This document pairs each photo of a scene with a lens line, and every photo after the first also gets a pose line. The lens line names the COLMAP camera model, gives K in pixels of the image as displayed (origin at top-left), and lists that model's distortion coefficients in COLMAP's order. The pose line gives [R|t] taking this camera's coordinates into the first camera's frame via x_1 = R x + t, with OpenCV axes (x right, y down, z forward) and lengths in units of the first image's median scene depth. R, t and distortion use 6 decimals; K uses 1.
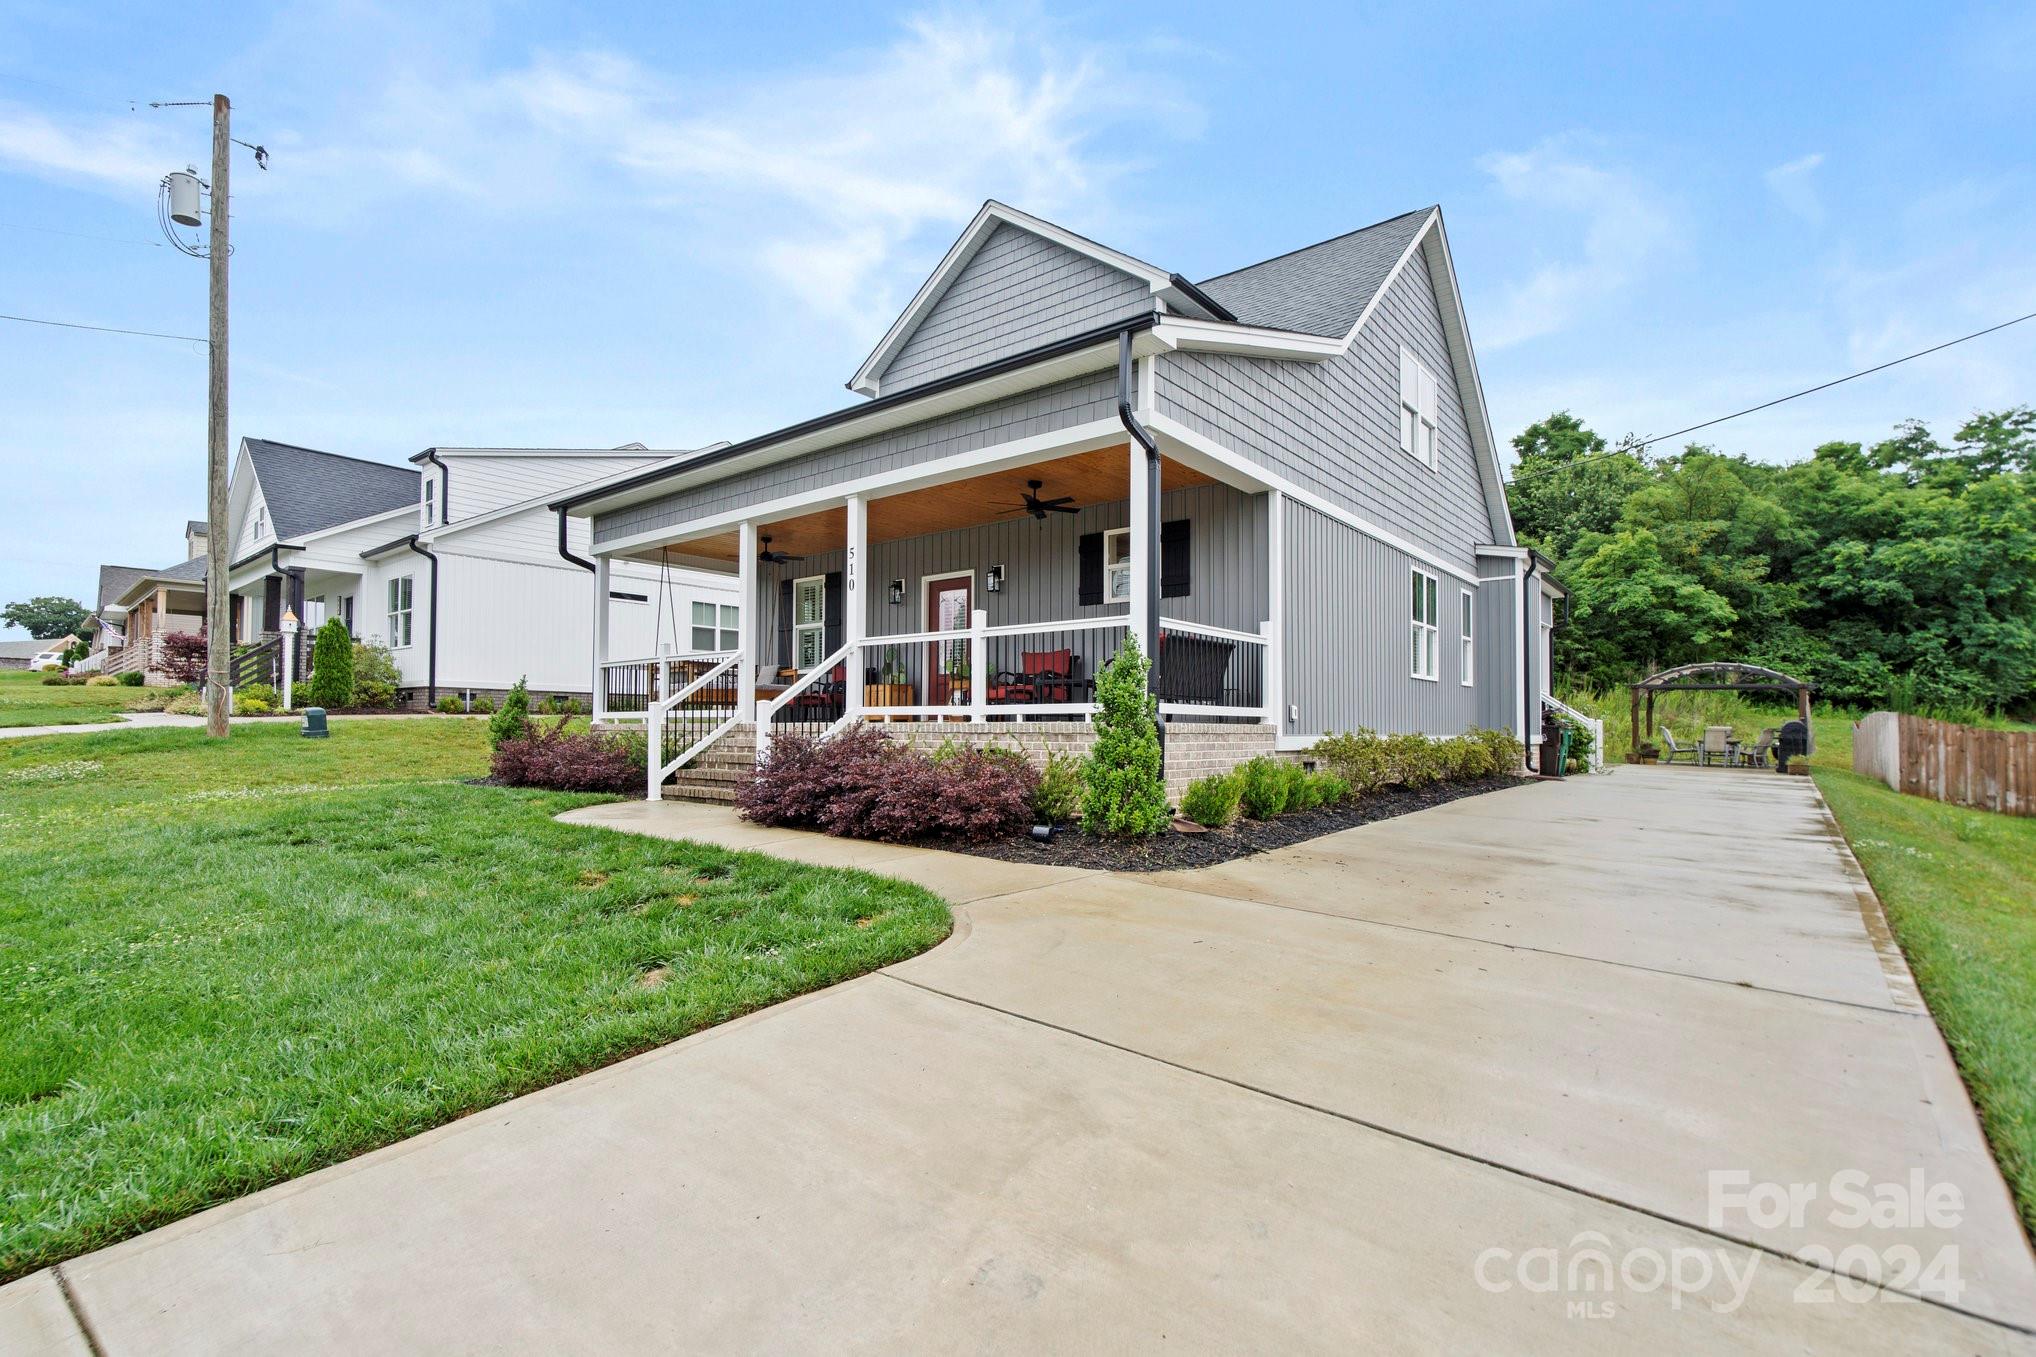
lens RADIAL K [[943.9, 0, 1012.6], [0, 943.9, 693.3], [0, 0, 1]] dist [-0.006829, 0.002537]
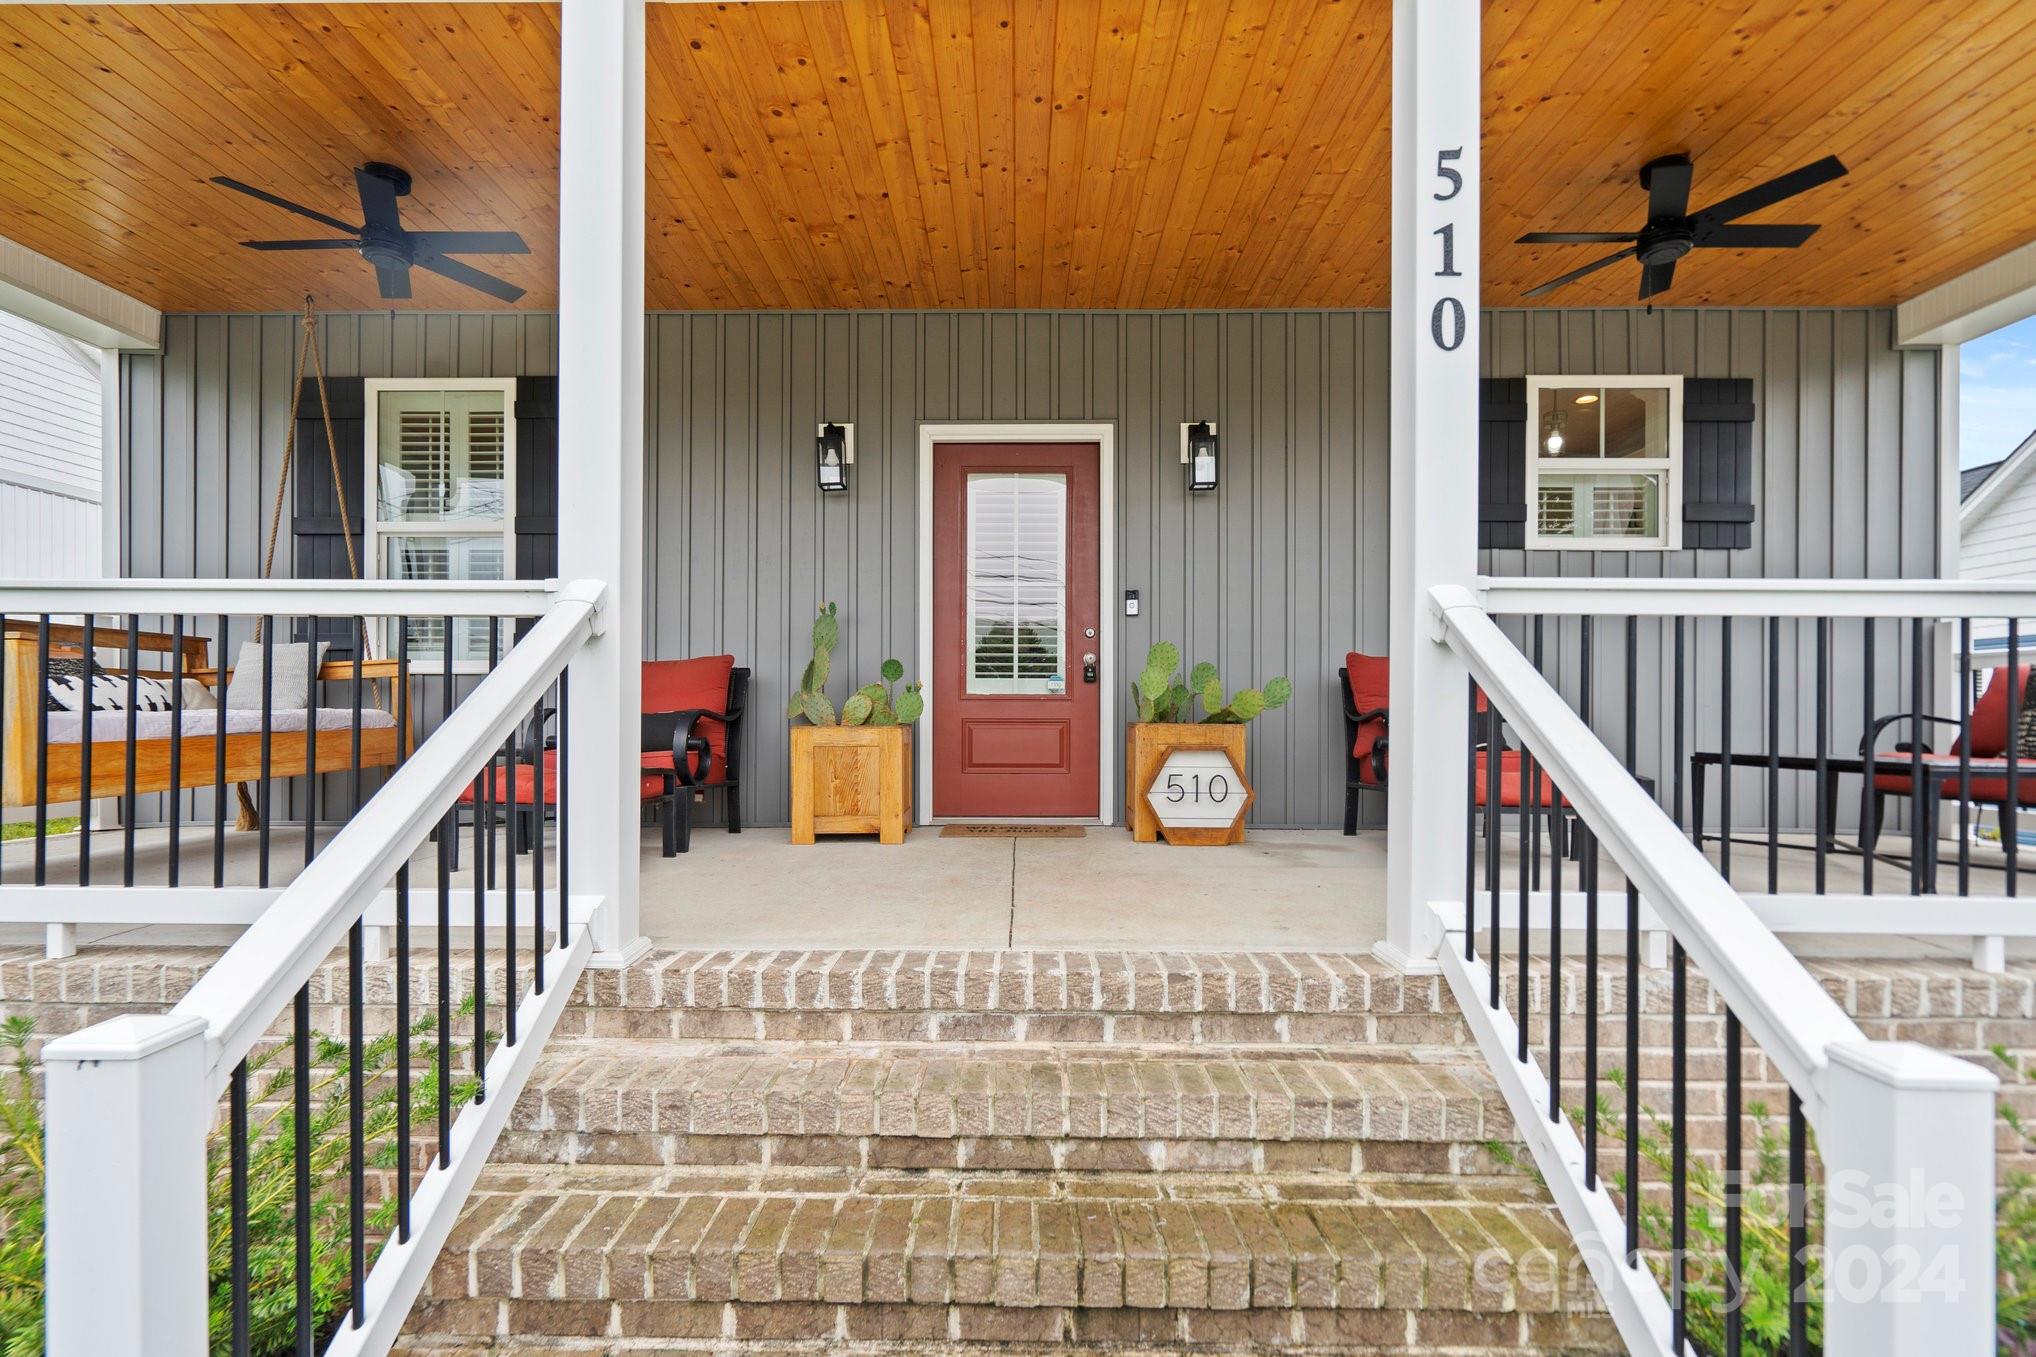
lens RADIAL K [[943.9, 0, 1014.9], [0, 943.9, 690.3], [0, 0, 1]] dist [-0.006829, 0.002537]
pose [[0.783693, 0.018500, 0.620873, -0.320224], [-0.025567, 0.999670, 0.002485, -0.026131], [-0.620622, -0.017822, 0.783908, 0.763855]]
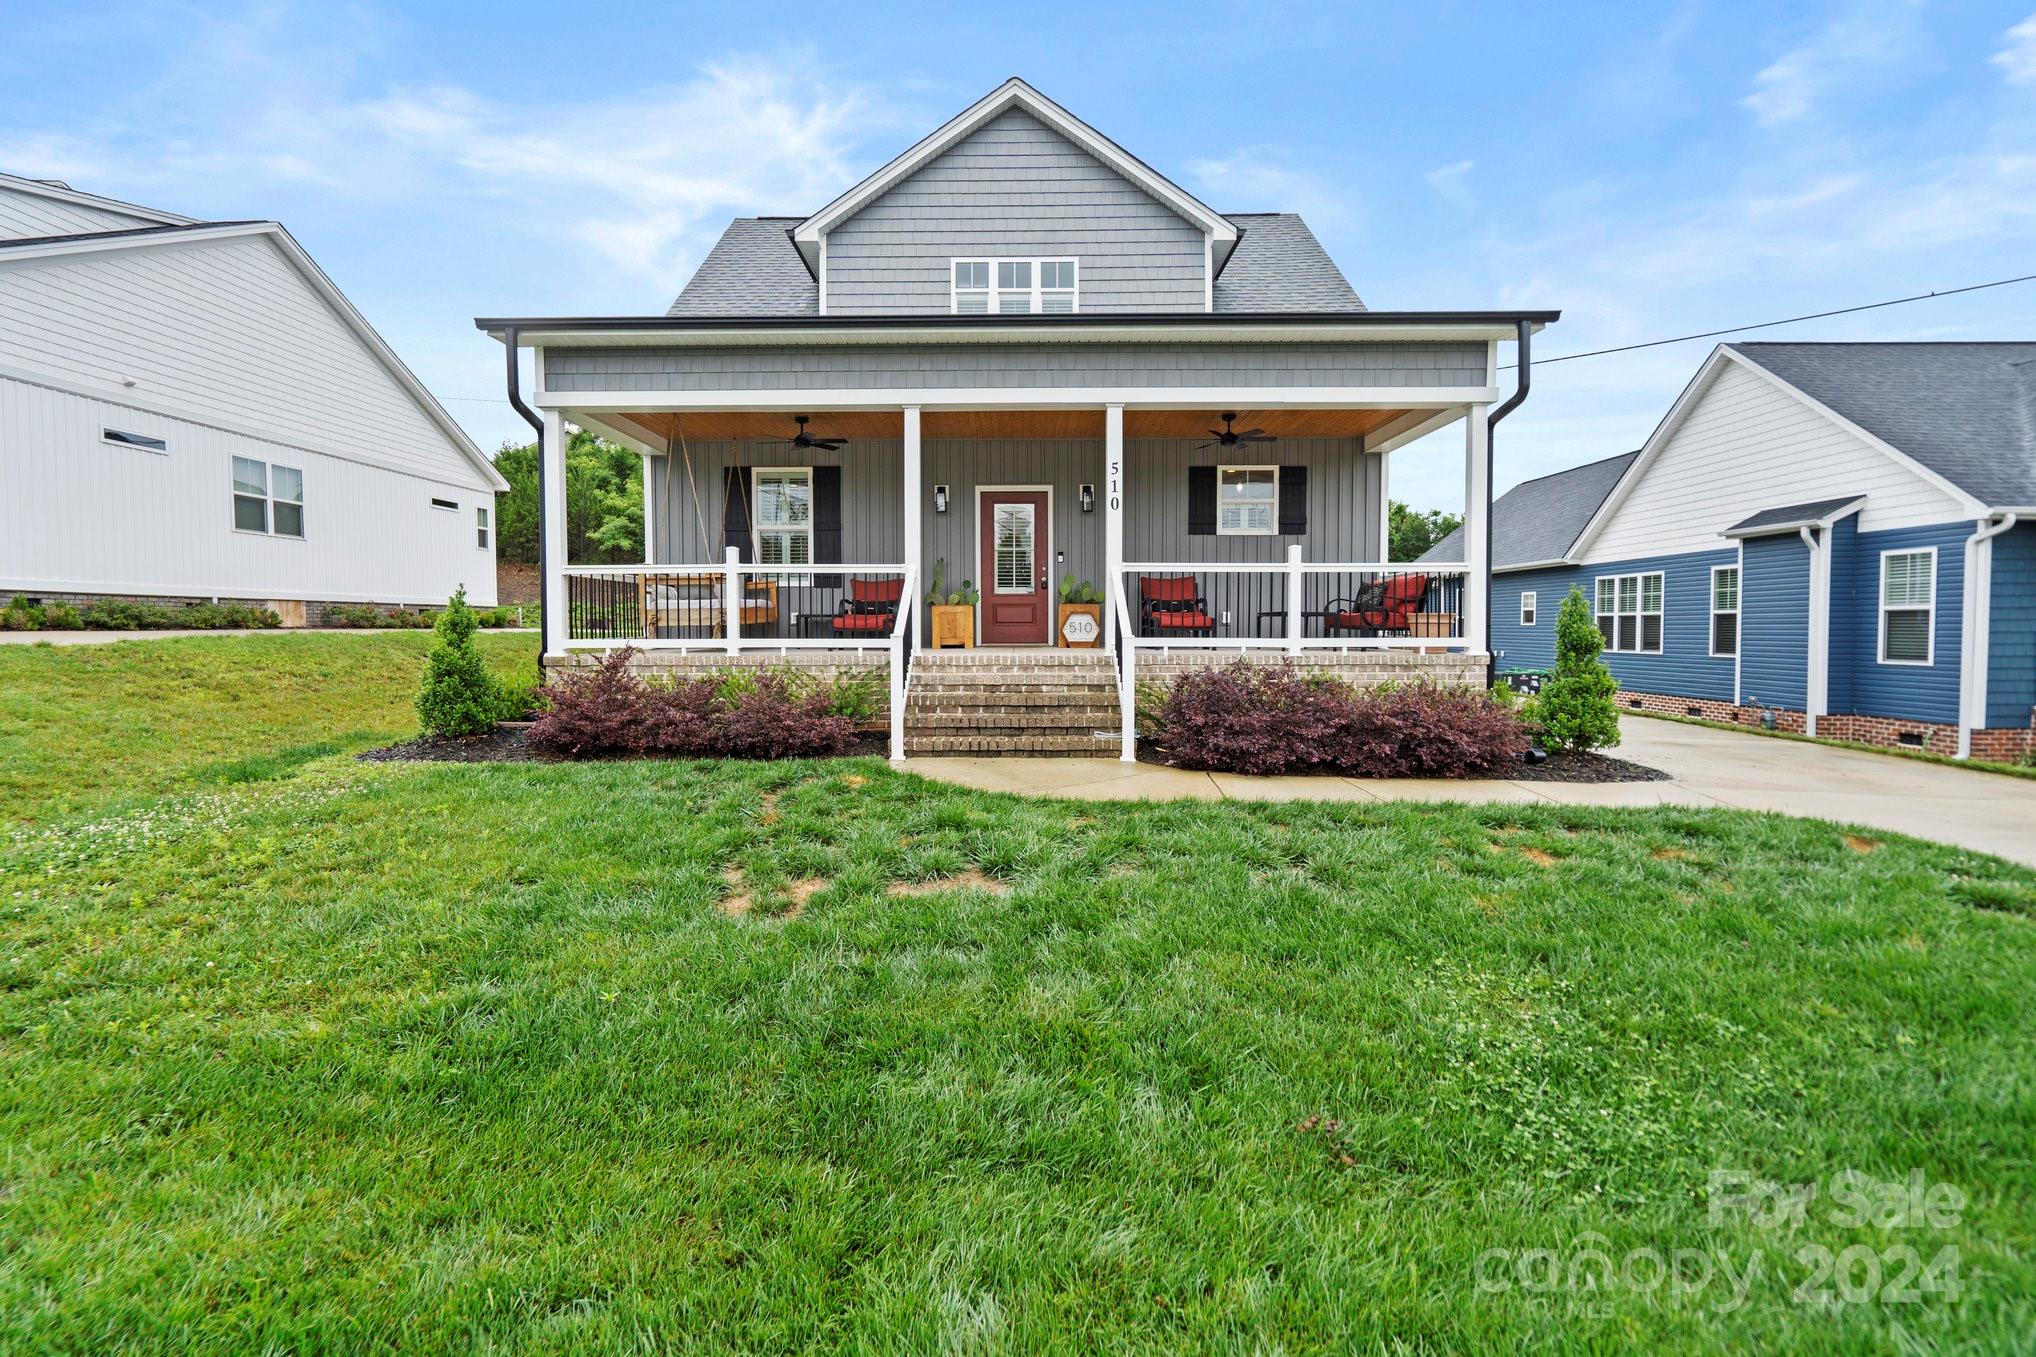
lens RADIAL K [[943.9, 0, 994.6], [0, 943.9, 648.4], [0, 0, 1]] dist [-0.006829, 0.002537]
pose [[0.796666, -0.017403, 0.604170, -0.693651], [-0.020546, 0.998228, 0.055847, -0.020976], [-0.604071, -0.056905, 0.794896, 0.290902]]
